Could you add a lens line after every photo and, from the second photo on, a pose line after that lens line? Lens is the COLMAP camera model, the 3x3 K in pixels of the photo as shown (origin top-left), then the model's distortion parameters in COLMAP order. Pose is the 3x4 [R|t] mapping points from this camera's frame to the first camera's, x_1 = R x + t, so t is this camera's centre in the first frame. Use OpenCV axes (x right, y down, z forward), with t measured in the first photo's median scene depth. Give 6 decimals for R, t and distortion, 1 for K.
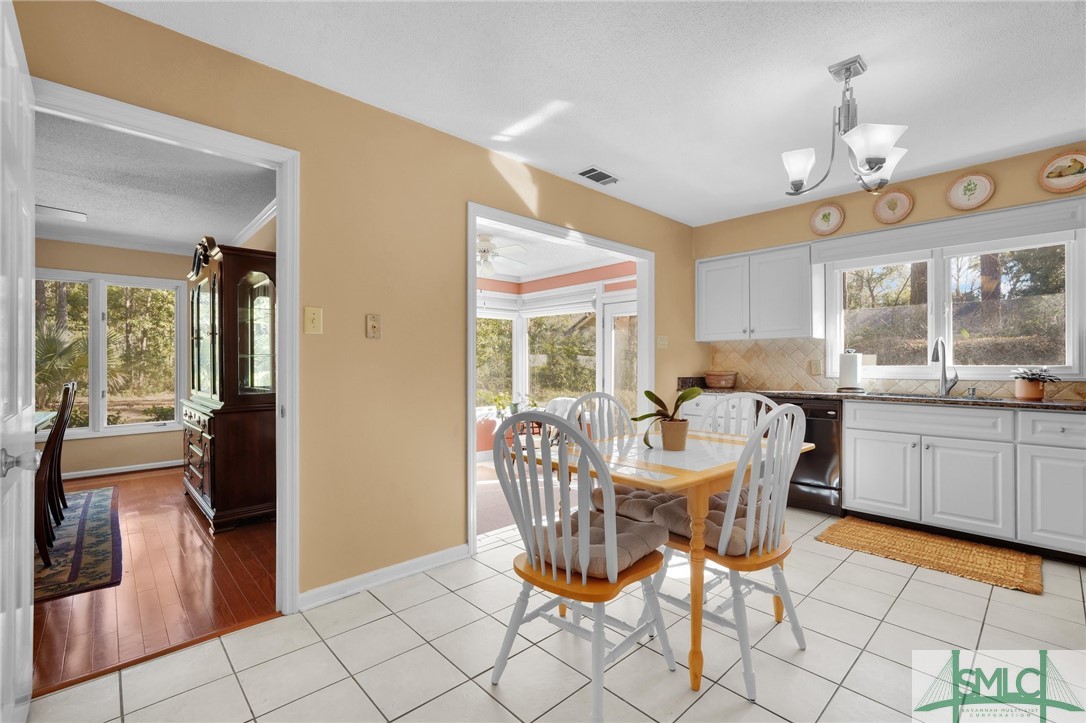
lens RADIAL K [[479.7, 0, 545.4], [0, 479.7, 362.1], [0, 0, 1]] dist [-0.019337, 0.009480]
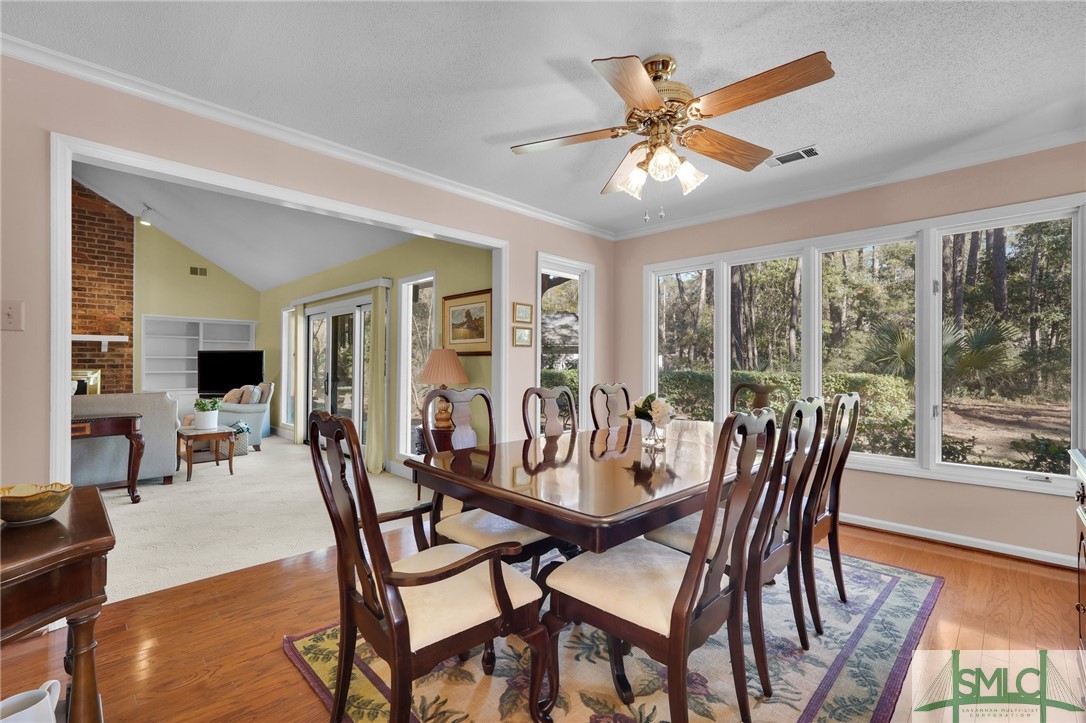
lens RADIAL K [[479.7, 0, 545.4], [0, 479.7, 362.1], [0, 0, 1]] dist [-0.019337, 0.009480]
pose [[0.042562, 0.000917, -0.999093, -0.314007], [-0.000924, 0.999999, 0.000878, 0.002694], [0.999093, 0.000886, 0.042563, 0.441050]]
